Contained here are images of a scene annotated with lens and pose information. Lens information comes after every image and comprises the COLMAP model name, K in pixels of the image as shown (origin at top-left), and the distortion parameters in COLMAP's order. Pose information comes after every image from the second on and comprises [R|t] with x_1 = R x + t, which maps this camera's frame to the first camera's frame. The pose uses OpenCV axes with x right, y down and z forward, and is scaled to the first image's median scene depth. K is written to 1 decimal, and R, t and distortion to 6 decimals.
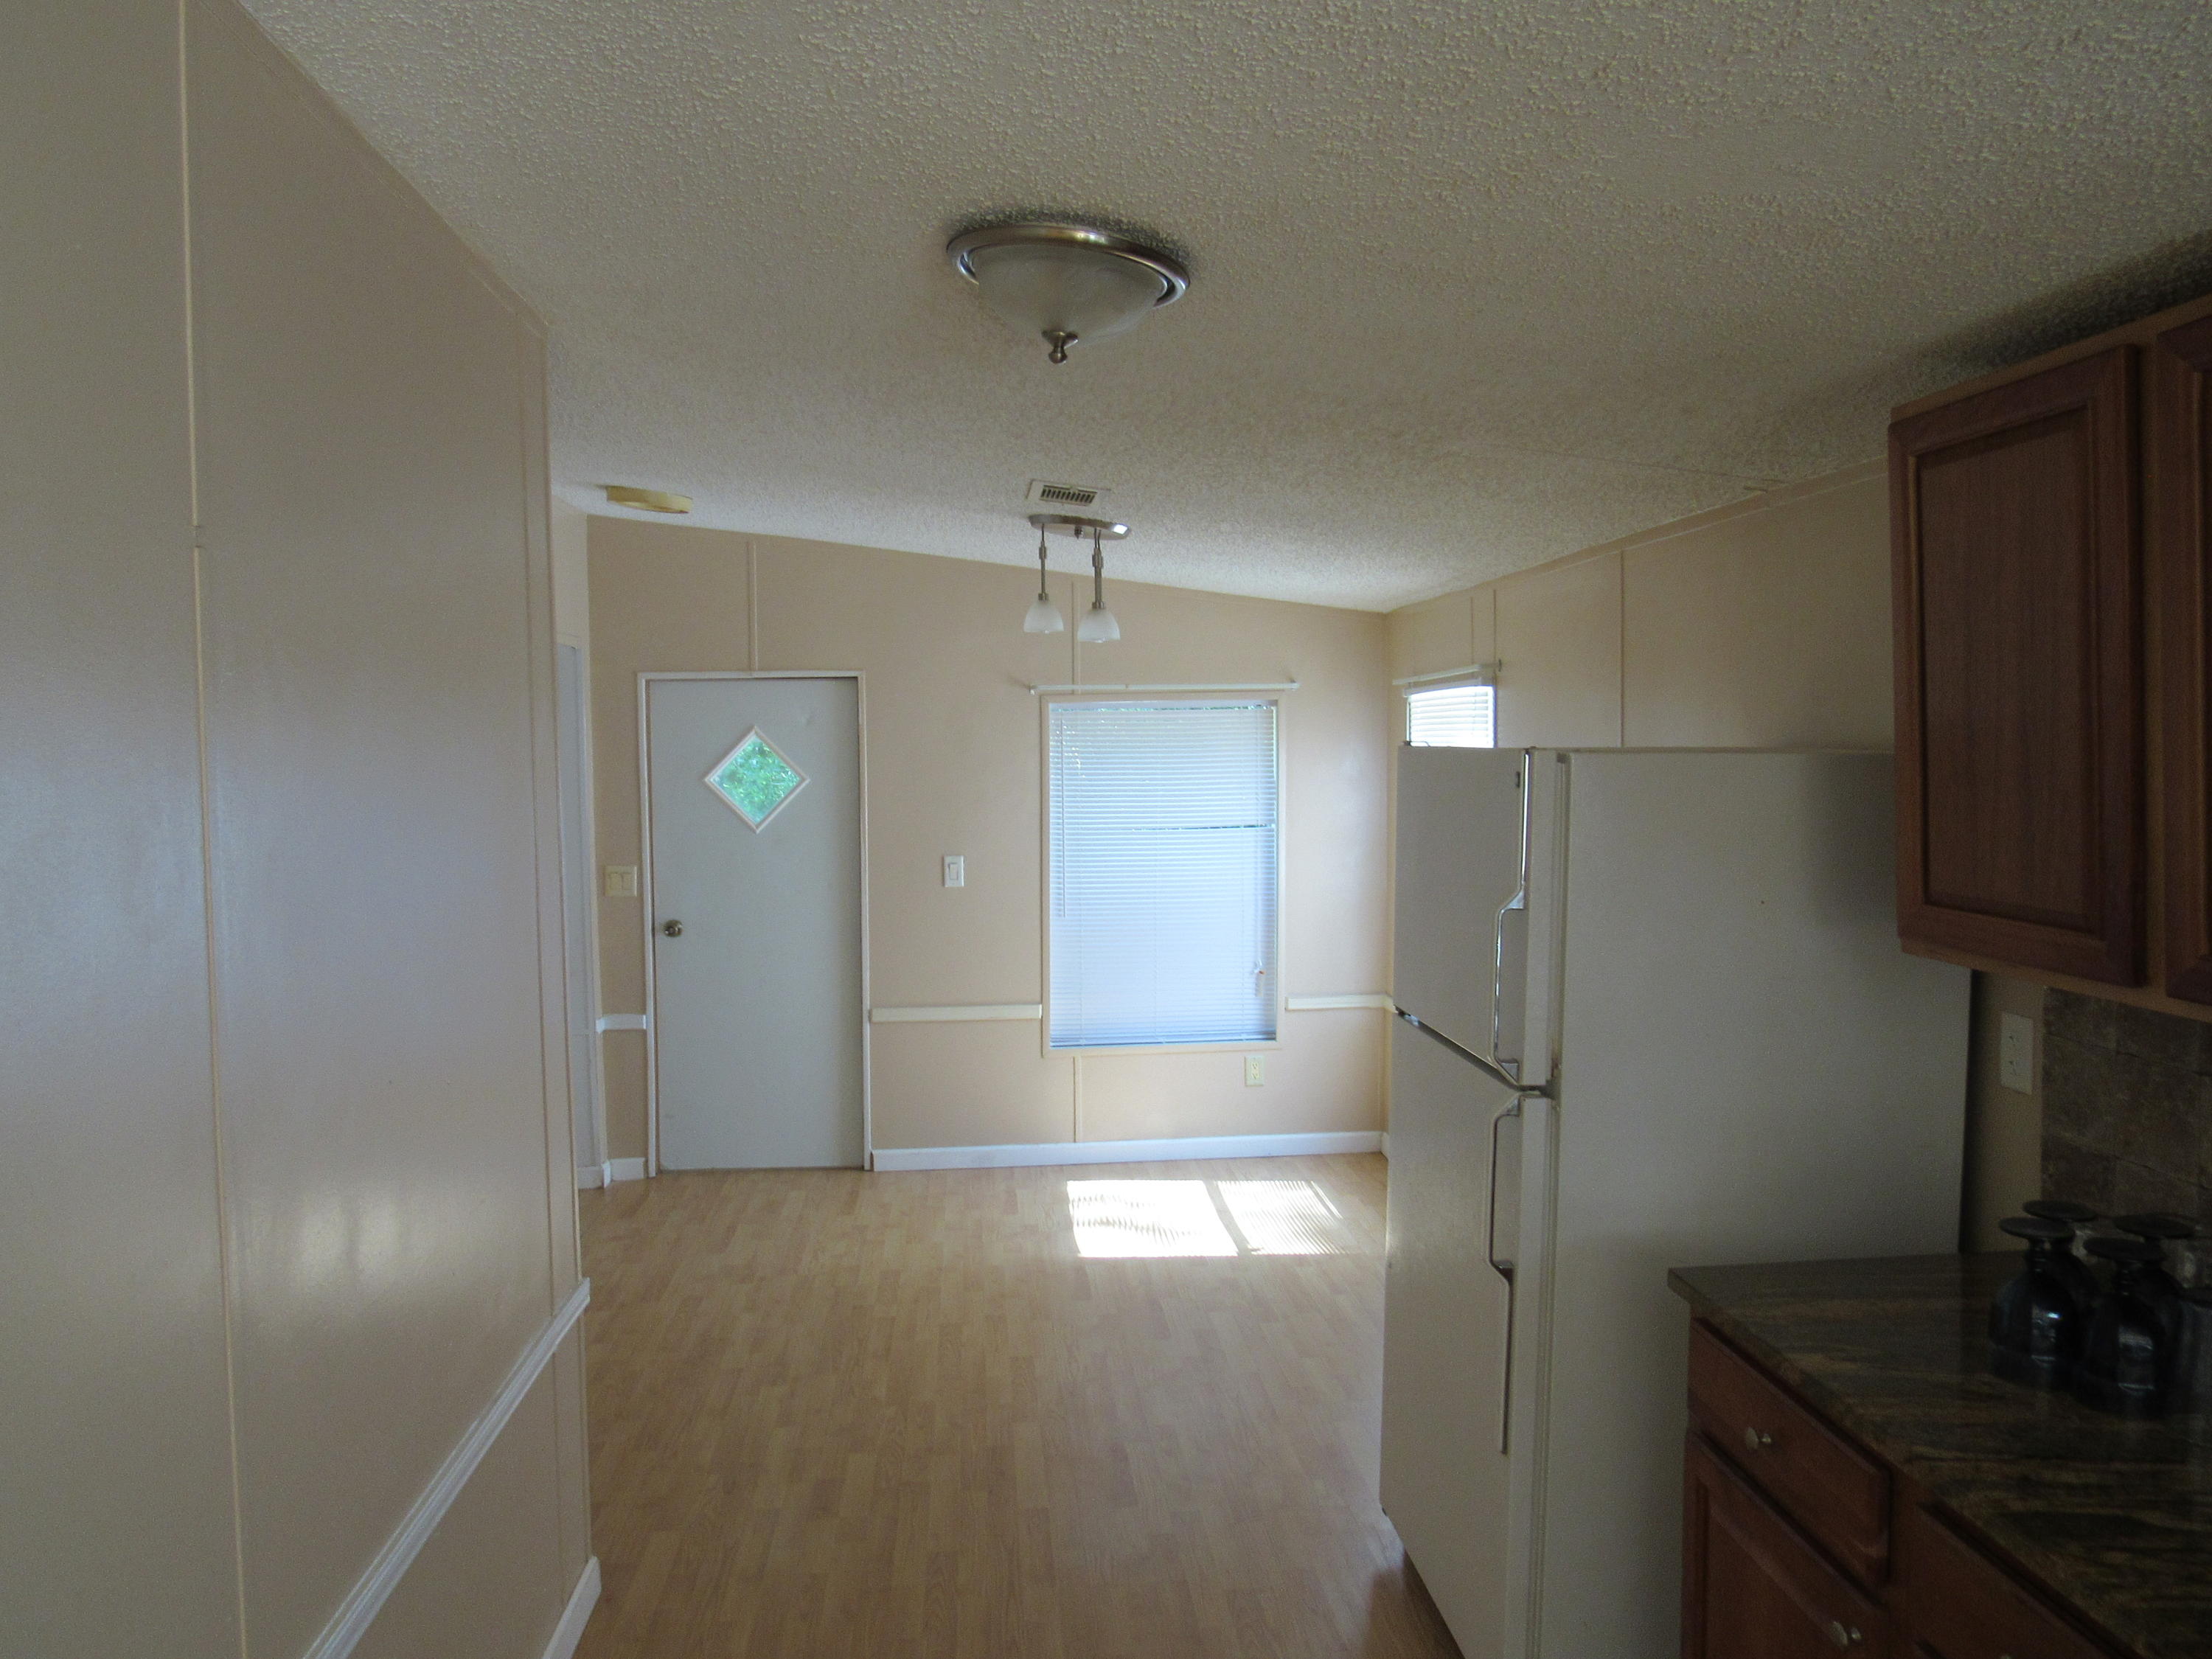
lens RADIAL K [[1575.3, 0, 1101.9], [0, 1575.3, 834.7], [0, 0, 1]] dist [-0.029758, 0.015721]
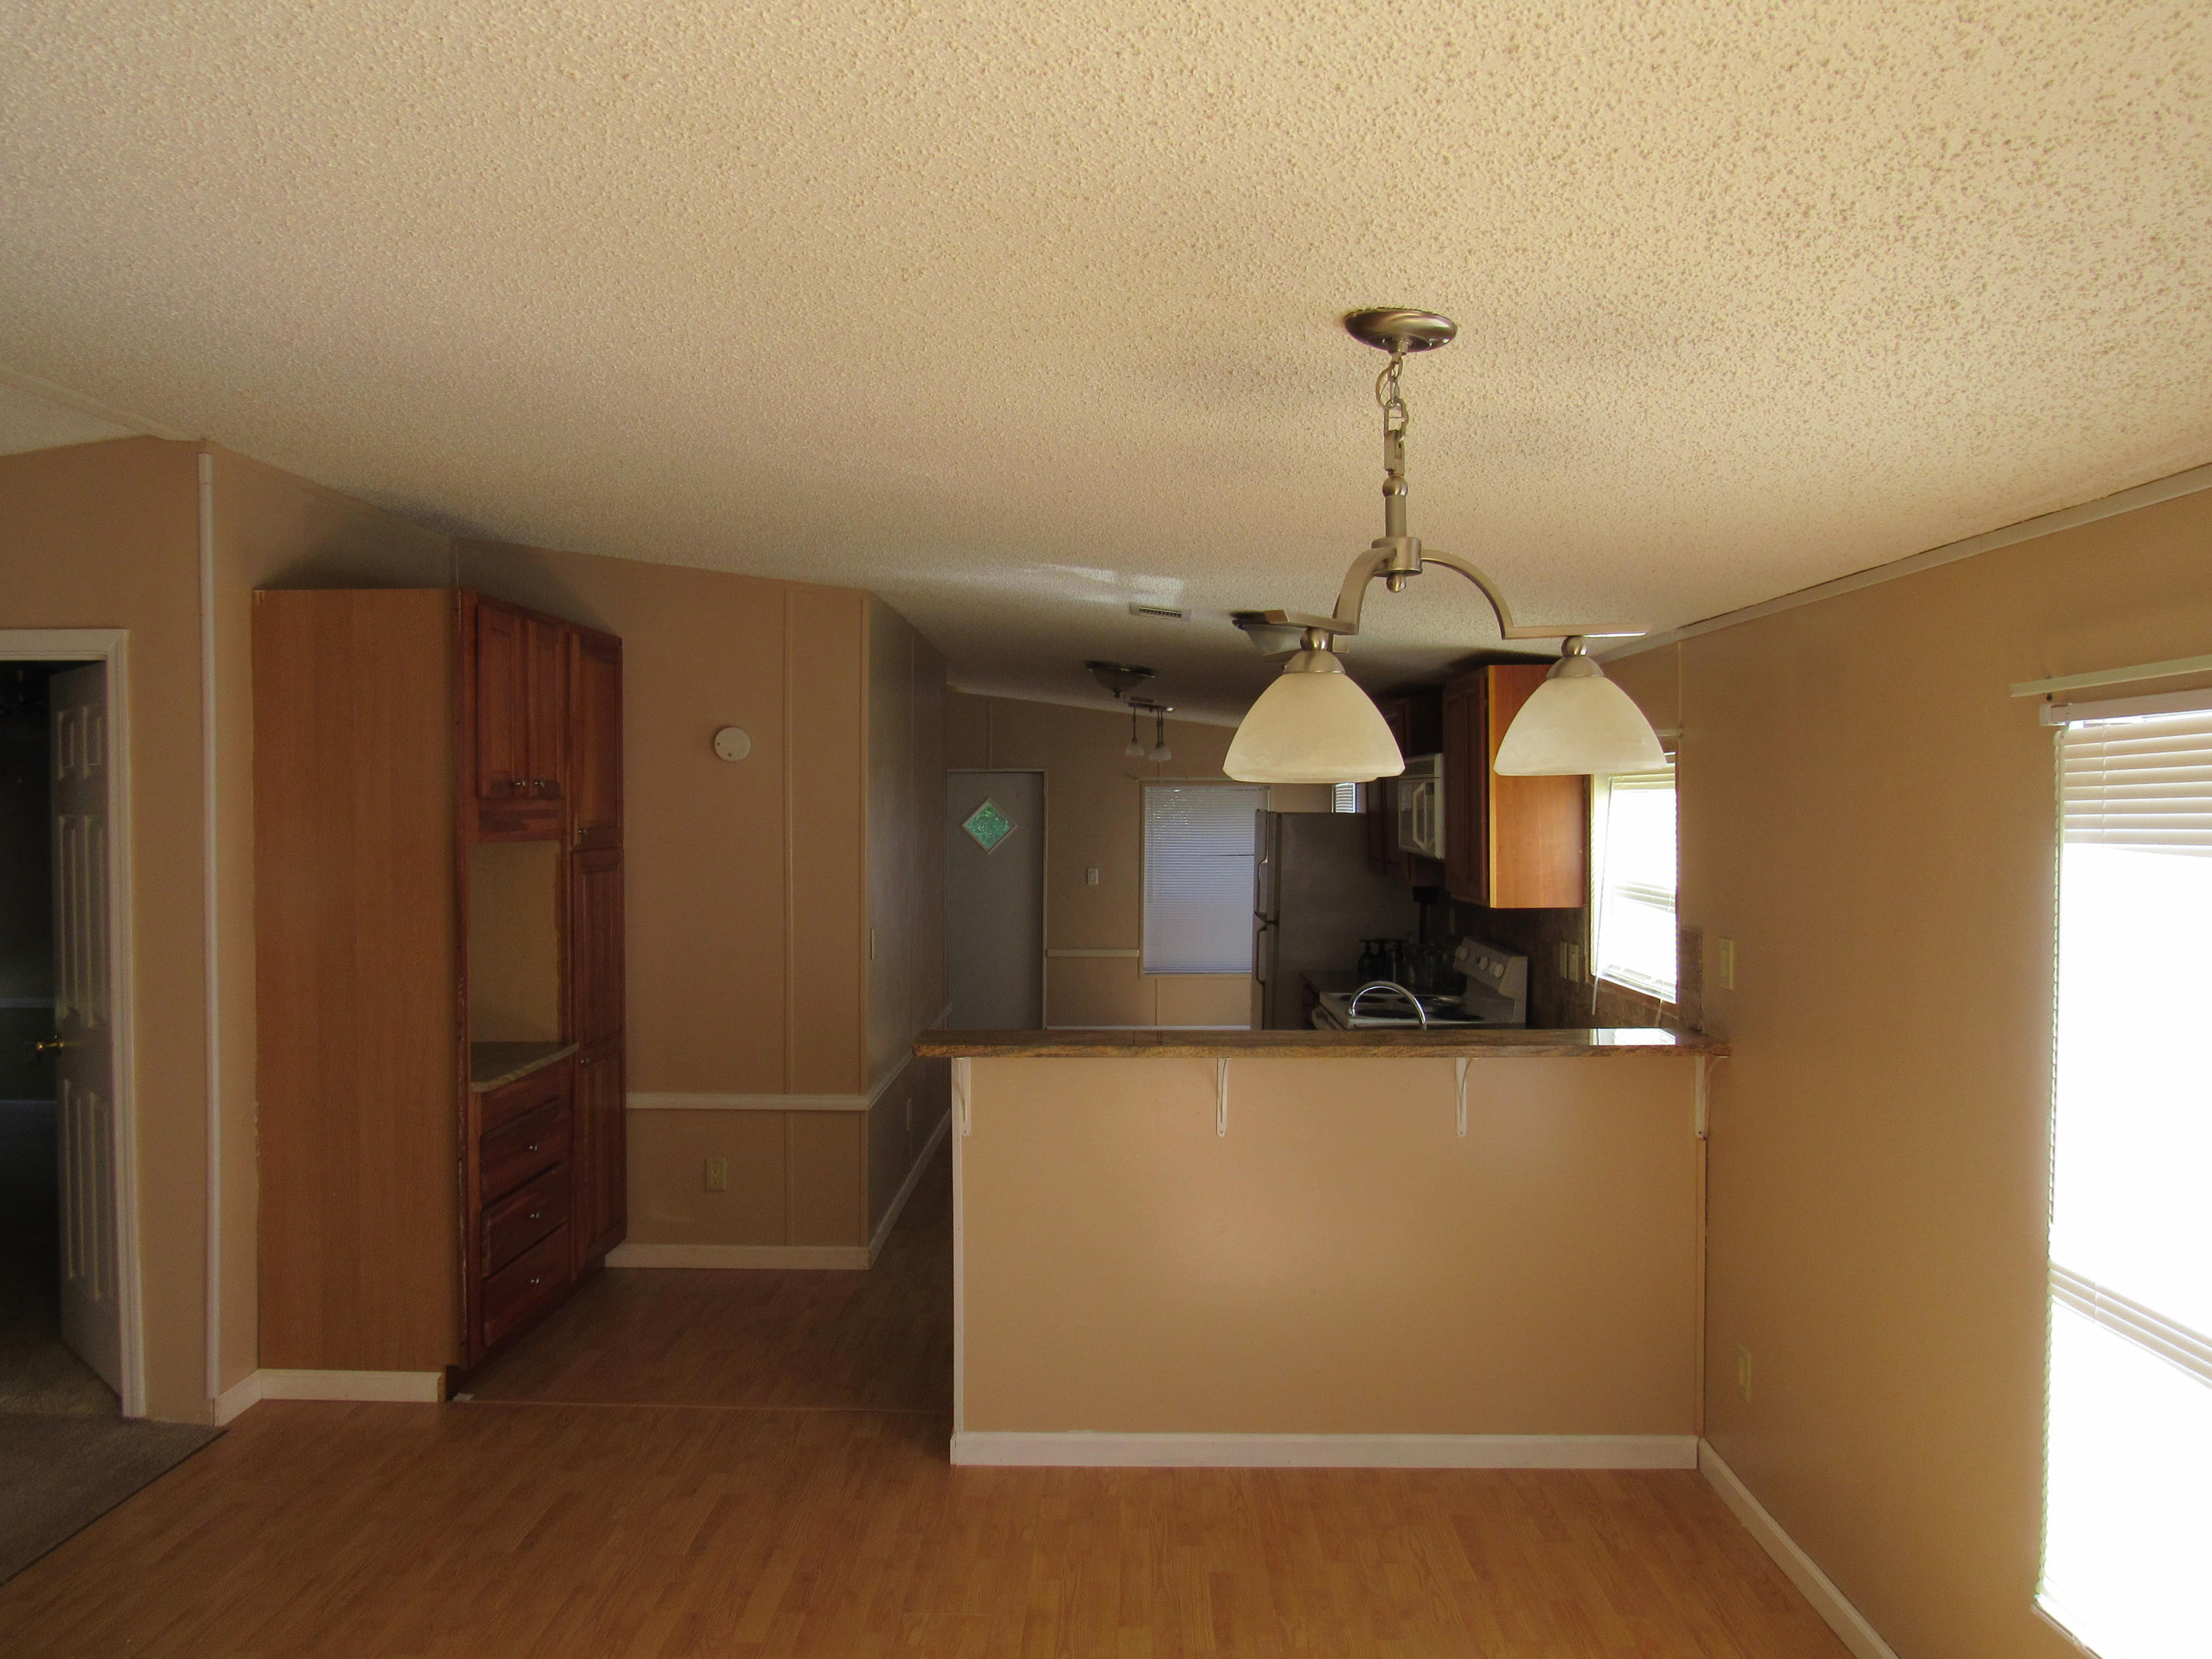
lens RADIAL K [[1575.3, 0, 1106.1], [0, 1575.3, 827.4], [0, 0, 1]] dist [-0.029758, 0.015721]
pose [[0.995373, 0.011234, -0.095424, 0.100854], [-0.015476, 0.998919, -0.043833, 0.047790], [0.094828, 0.045107, 0.994471, -0.871664]]
